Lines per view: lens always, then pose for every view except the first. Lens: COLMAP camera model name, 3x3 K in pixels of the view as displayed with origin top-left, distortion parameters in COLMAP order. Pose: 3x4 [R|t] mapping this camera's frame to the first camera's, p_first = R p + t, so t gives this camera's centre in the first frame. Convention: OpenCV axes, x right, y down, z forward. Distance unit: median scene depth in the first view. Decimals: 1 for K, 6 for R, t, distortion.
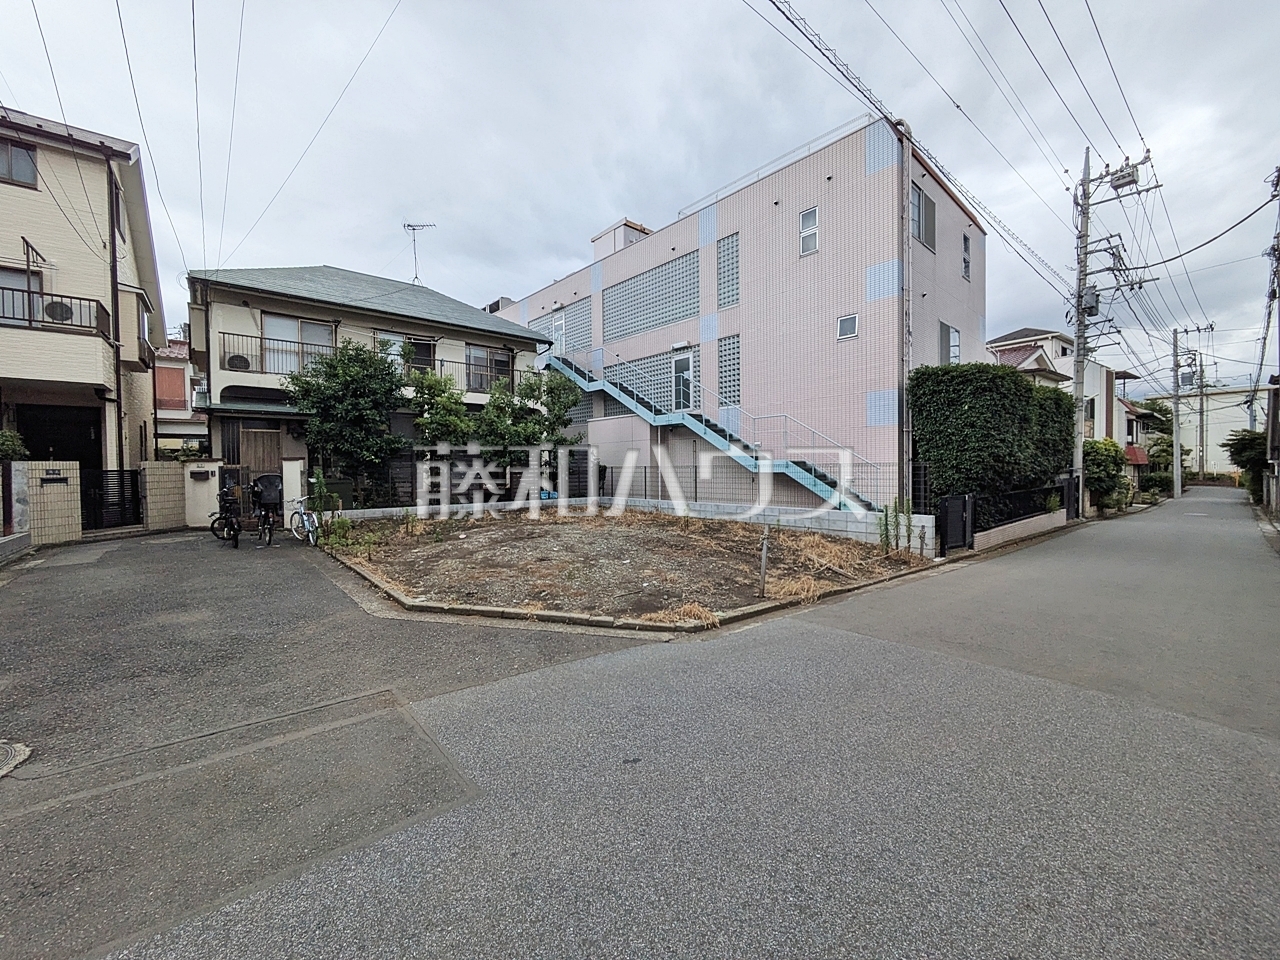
lens RADIAL K [[504.7, 0, 639.2], [0, 504.7, 478.8], [0, 0, 1]] dist [-0.000051, 0.000140]
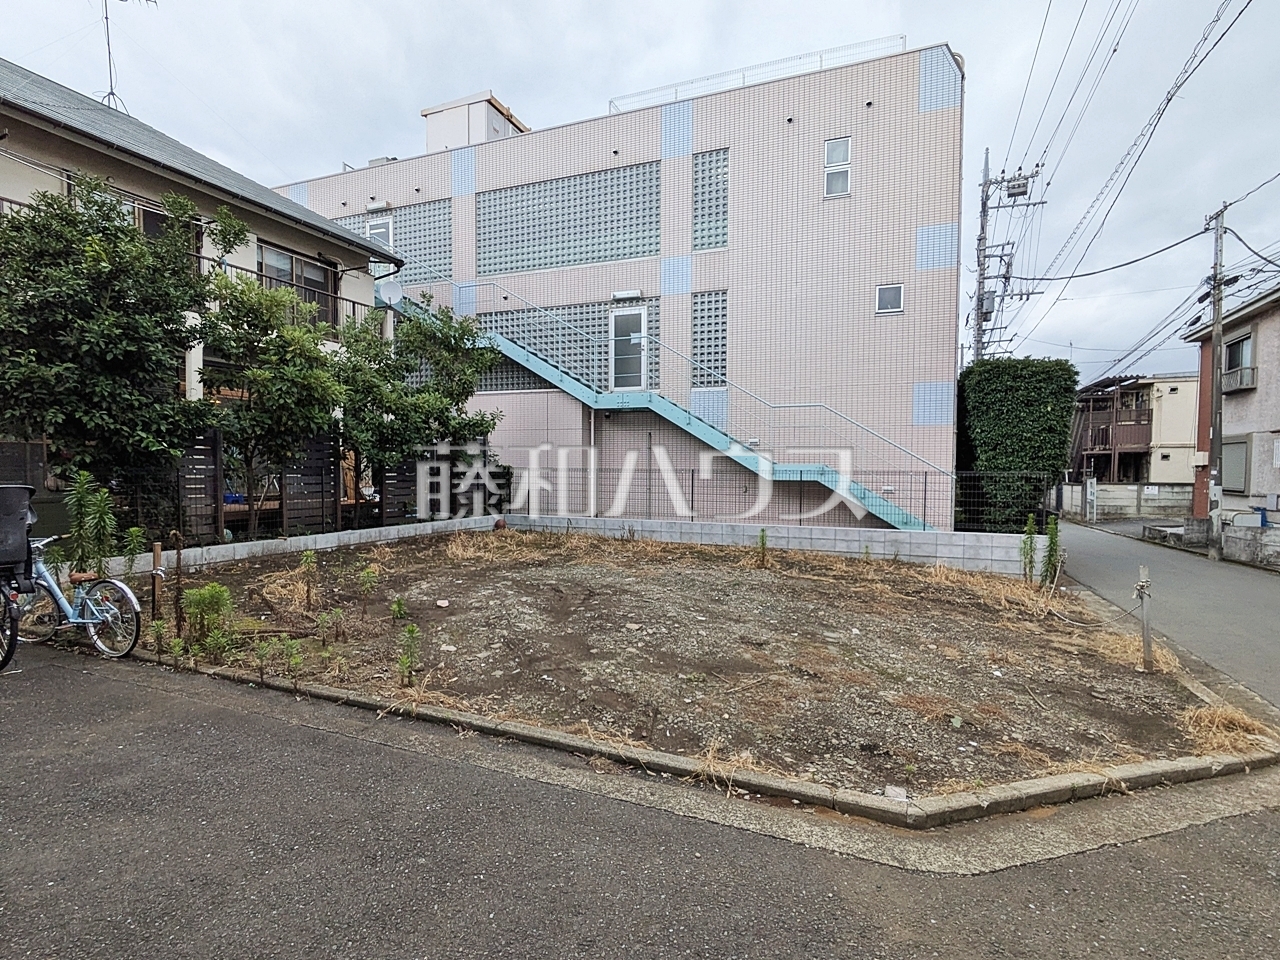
lens RADIAL K [[634.5, 0, 643.4], [0, 634.5, 490.2], [0, 0, 1]] dist [0.000732, -0.001132]
pose [[0.896420, -0.001484, 0.443203, -0.358192], [-0.005419, 0.999883, 0.014310, -0.010329], [-0.443172, -0.015230, 0.896307, 0.255505]]
